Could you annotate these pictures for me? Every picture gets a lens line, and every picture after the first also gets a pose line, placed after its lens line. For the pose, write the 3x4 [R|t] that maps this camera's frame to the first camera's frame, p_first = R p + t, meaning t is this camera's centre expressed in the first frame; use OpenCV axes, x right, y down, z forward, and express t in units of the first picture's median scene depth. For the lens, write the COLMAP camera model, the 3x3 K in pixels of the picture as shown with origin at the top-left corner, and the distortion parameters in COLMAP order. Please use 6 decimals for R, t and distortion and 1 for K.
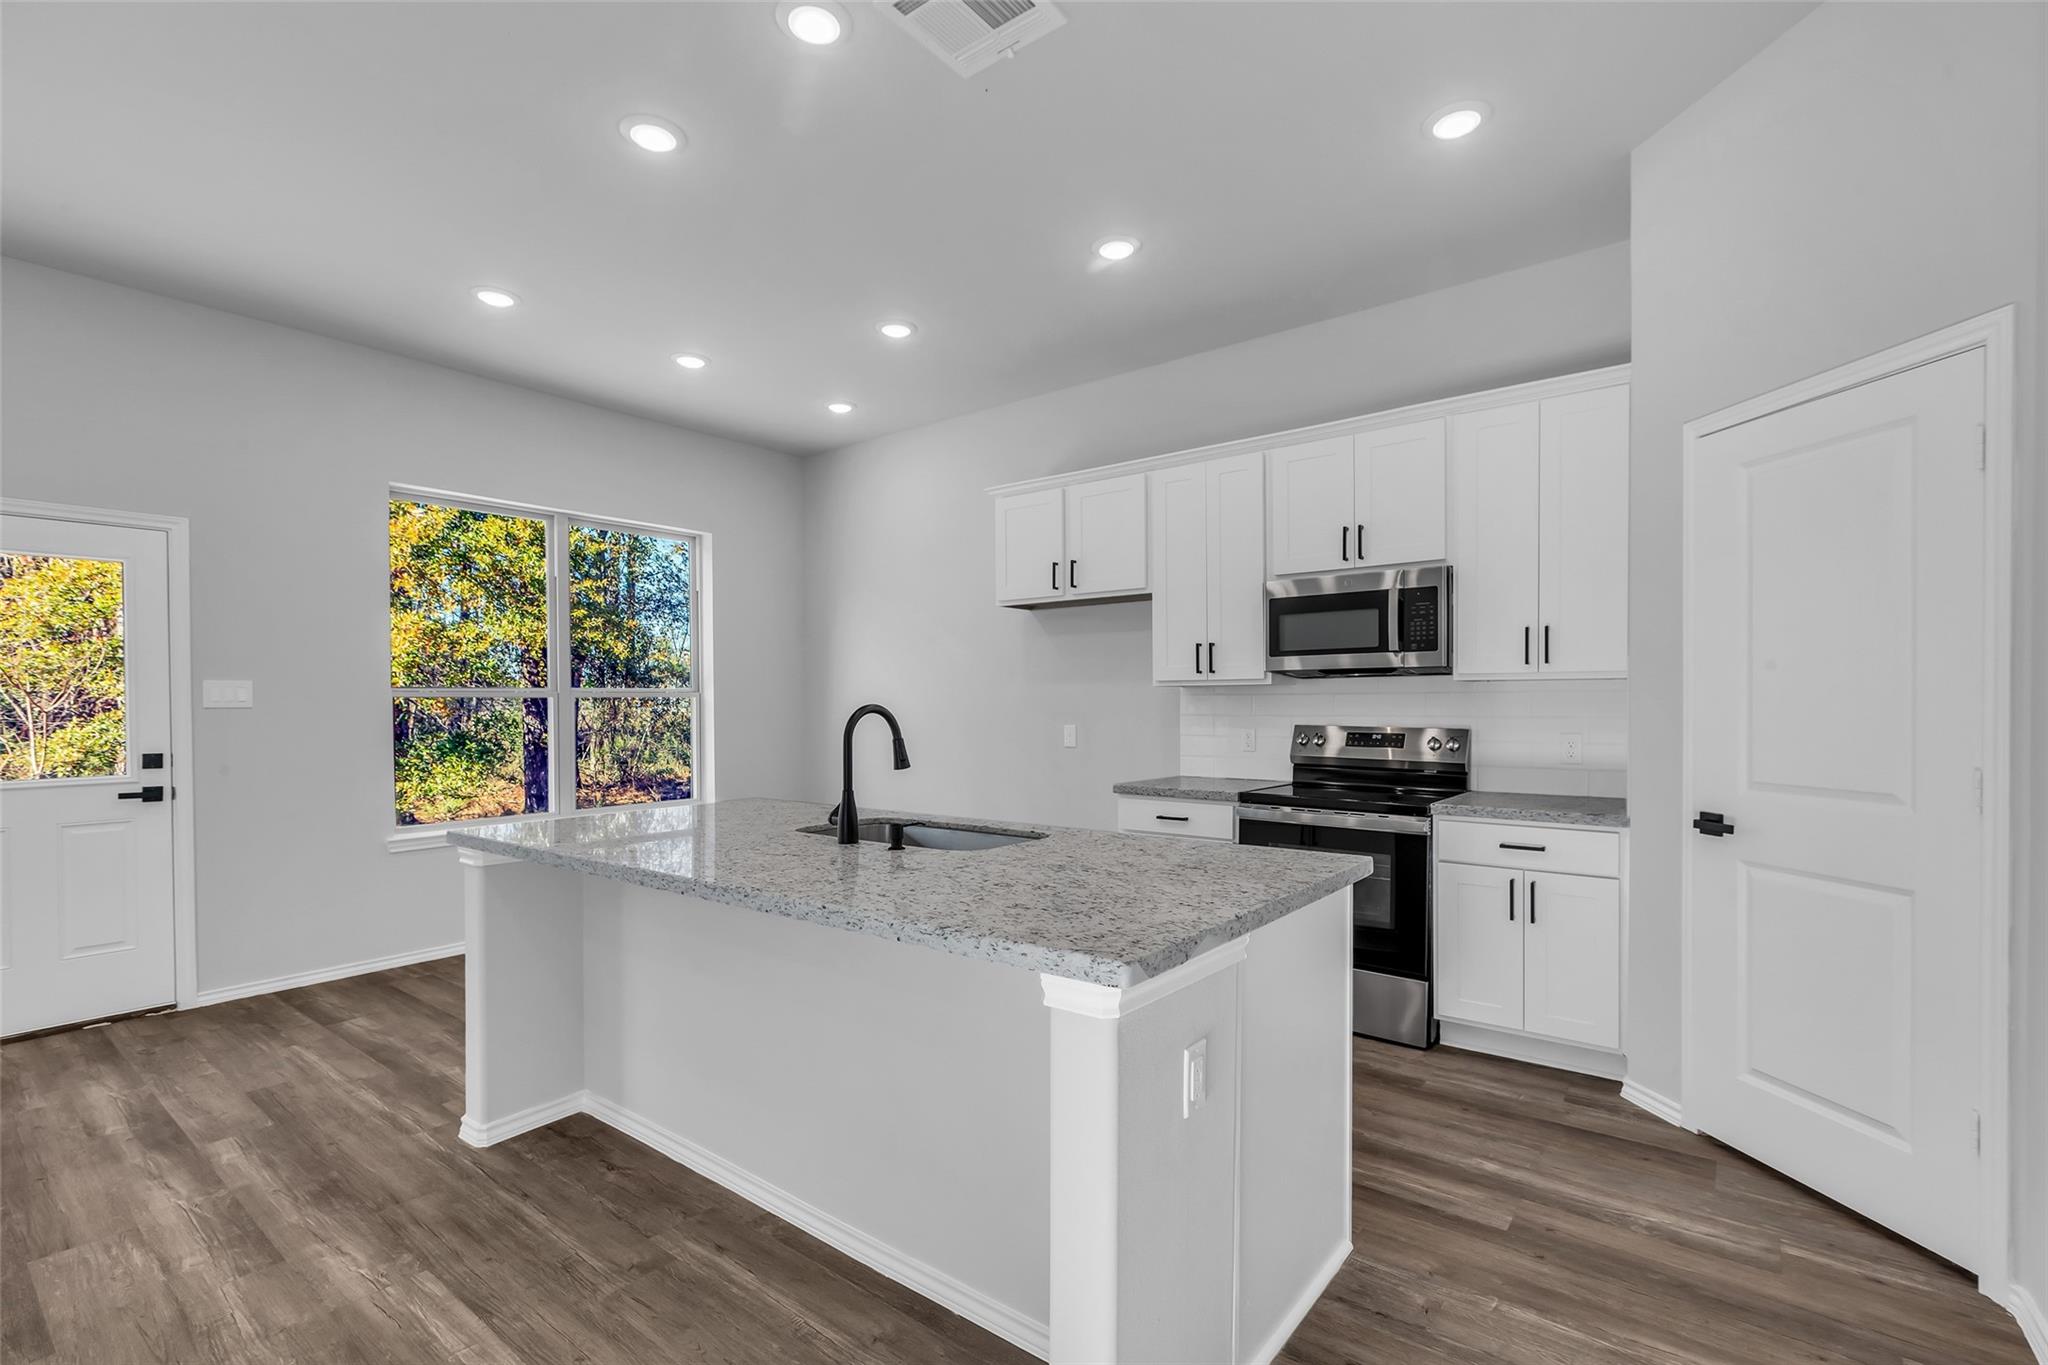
lens RADIAL K [[916.7, 0, 1032.5], [0, 916.7, 710.5], [0, 0, 1]] dist [0.002193, 0.000084]
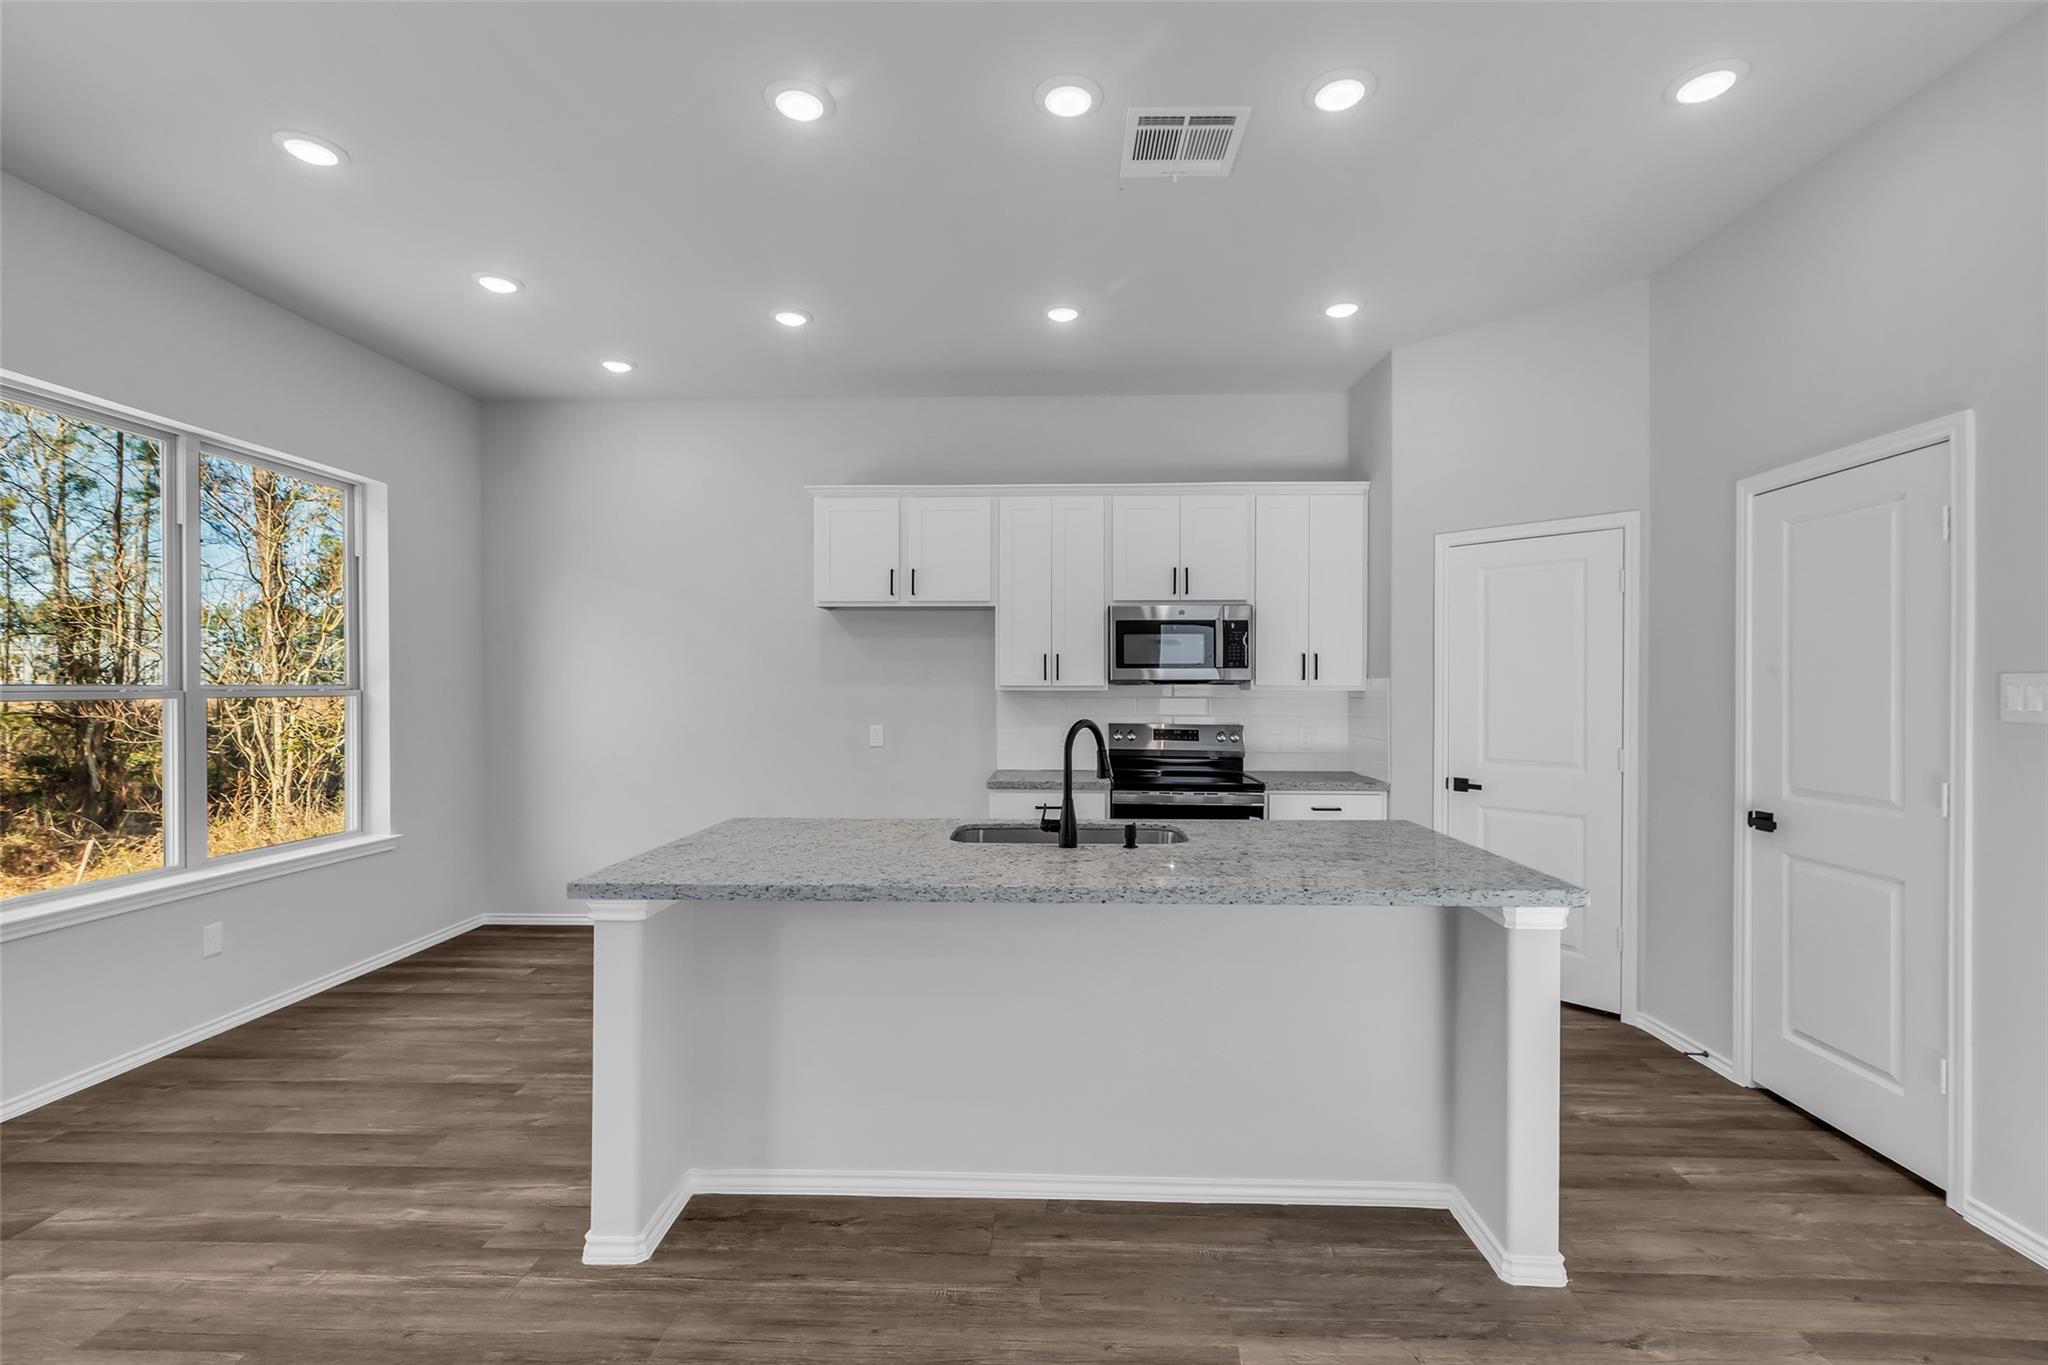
lens RADIAL K [[912.6, 0, 1036.1], [0, 912.6, 691.2], [0, 0, 1]] dist [0.001366, 0.000265]
pose [[0.810688, 0.004109, 0.585463, -0.589353], [-0.001066, 0.999984, -0.005542, -0.023865], [-0.585477, 0.003869, 0.810680, 0.093616]]
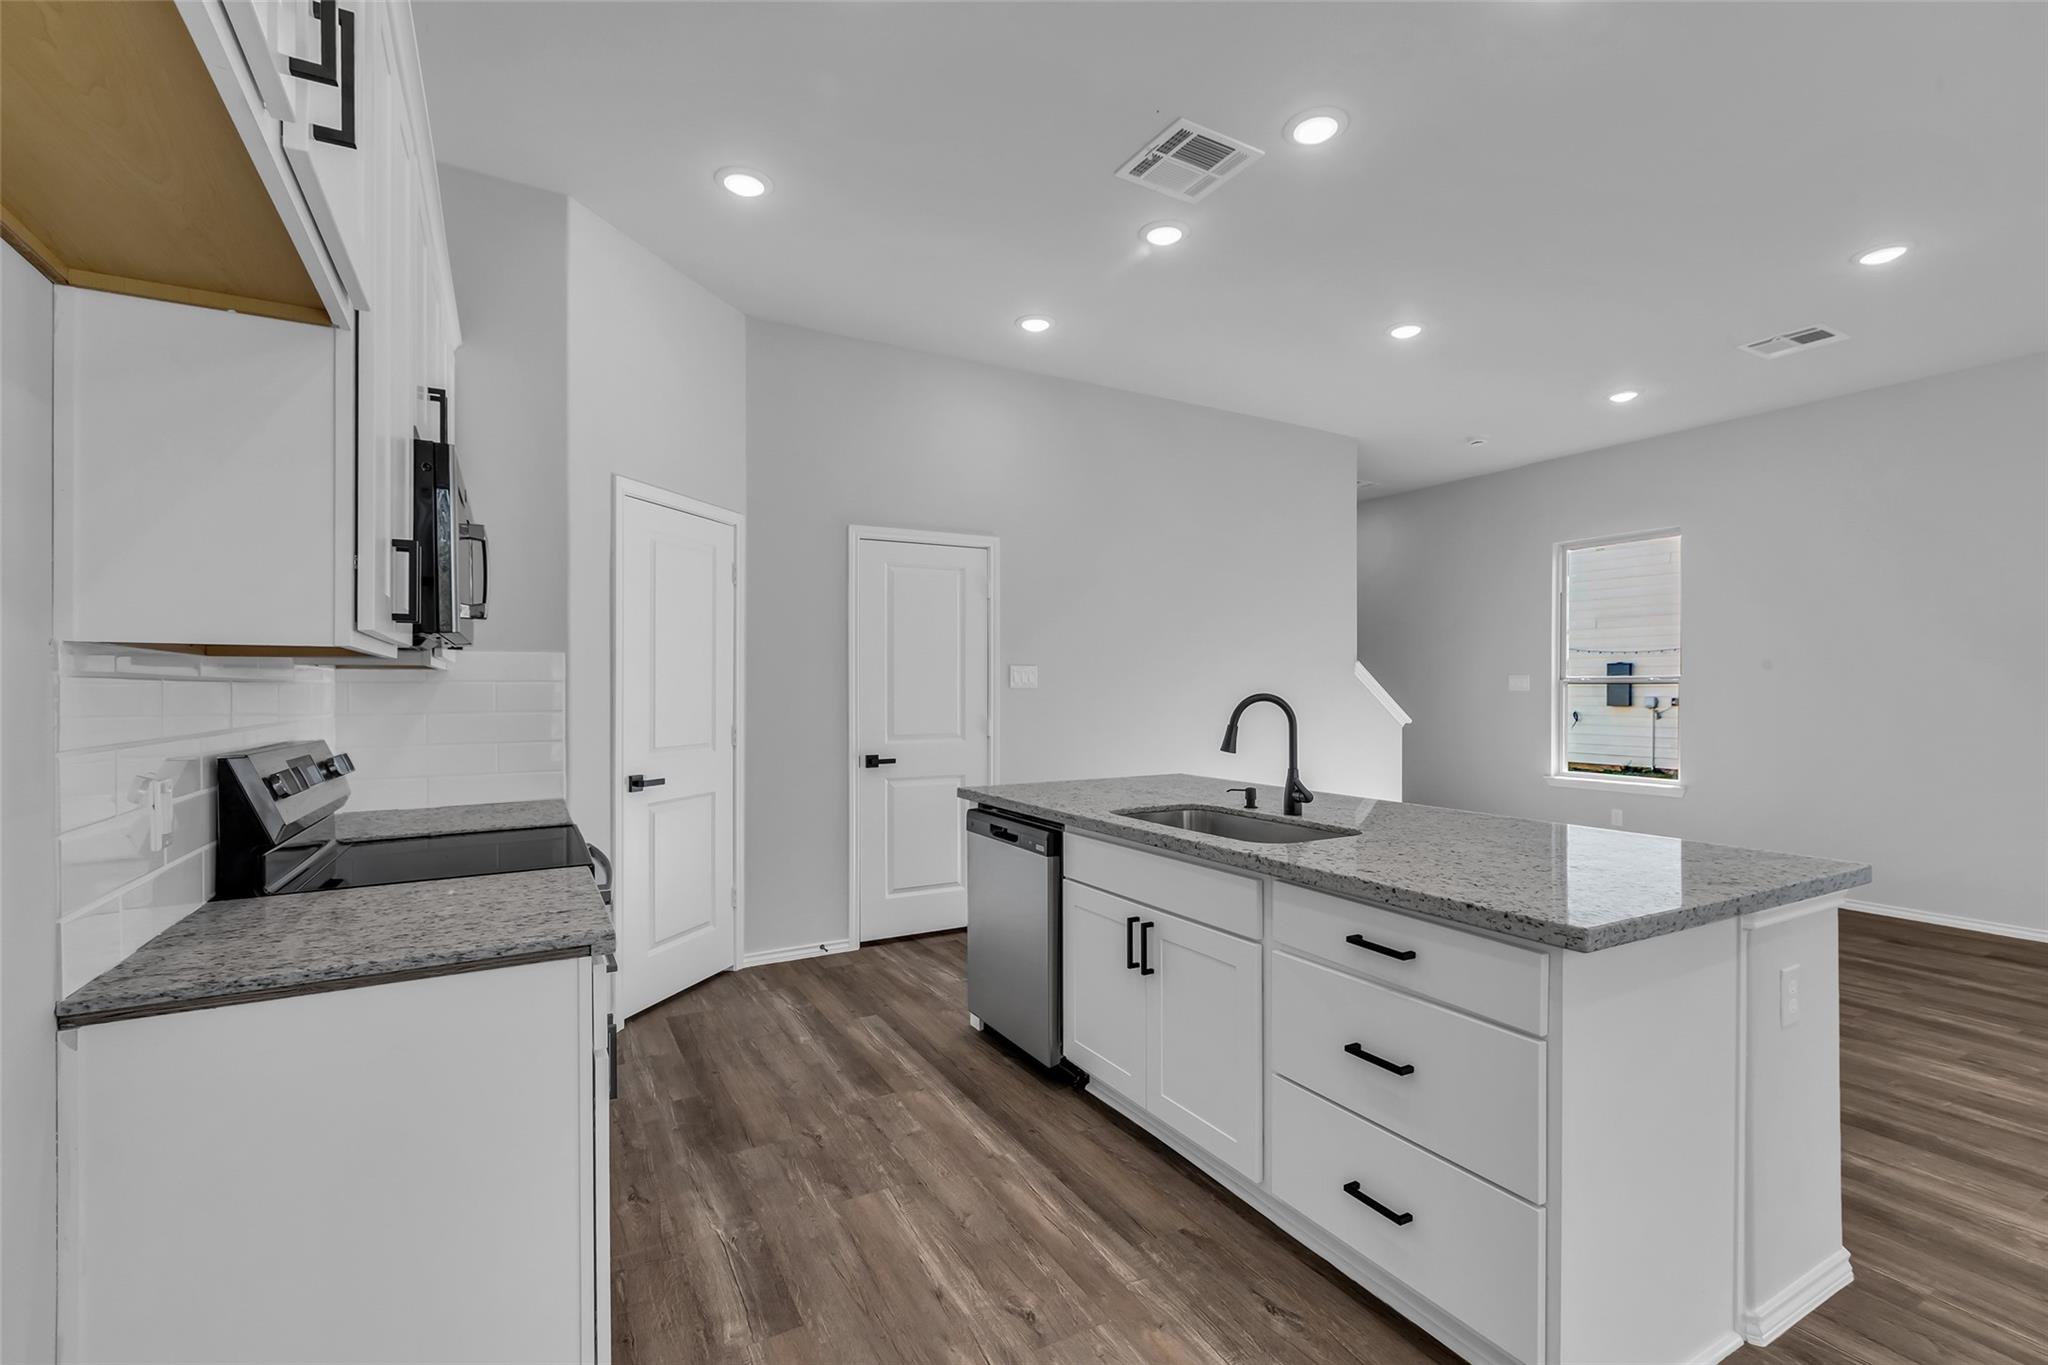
lens RADIAL K [[912.6, 0, 1036.1], [0, 912.6, 691.2], [0, 0, 1]] dist [0.001366, 0.000265]
pose [[-0.923853, 0.004458, 0.382721, -0.231002], [0.009150, 0.999904, 0.010441, -0.016087], [-0.382638, 0.013148, -0.923805, 1.470729]]
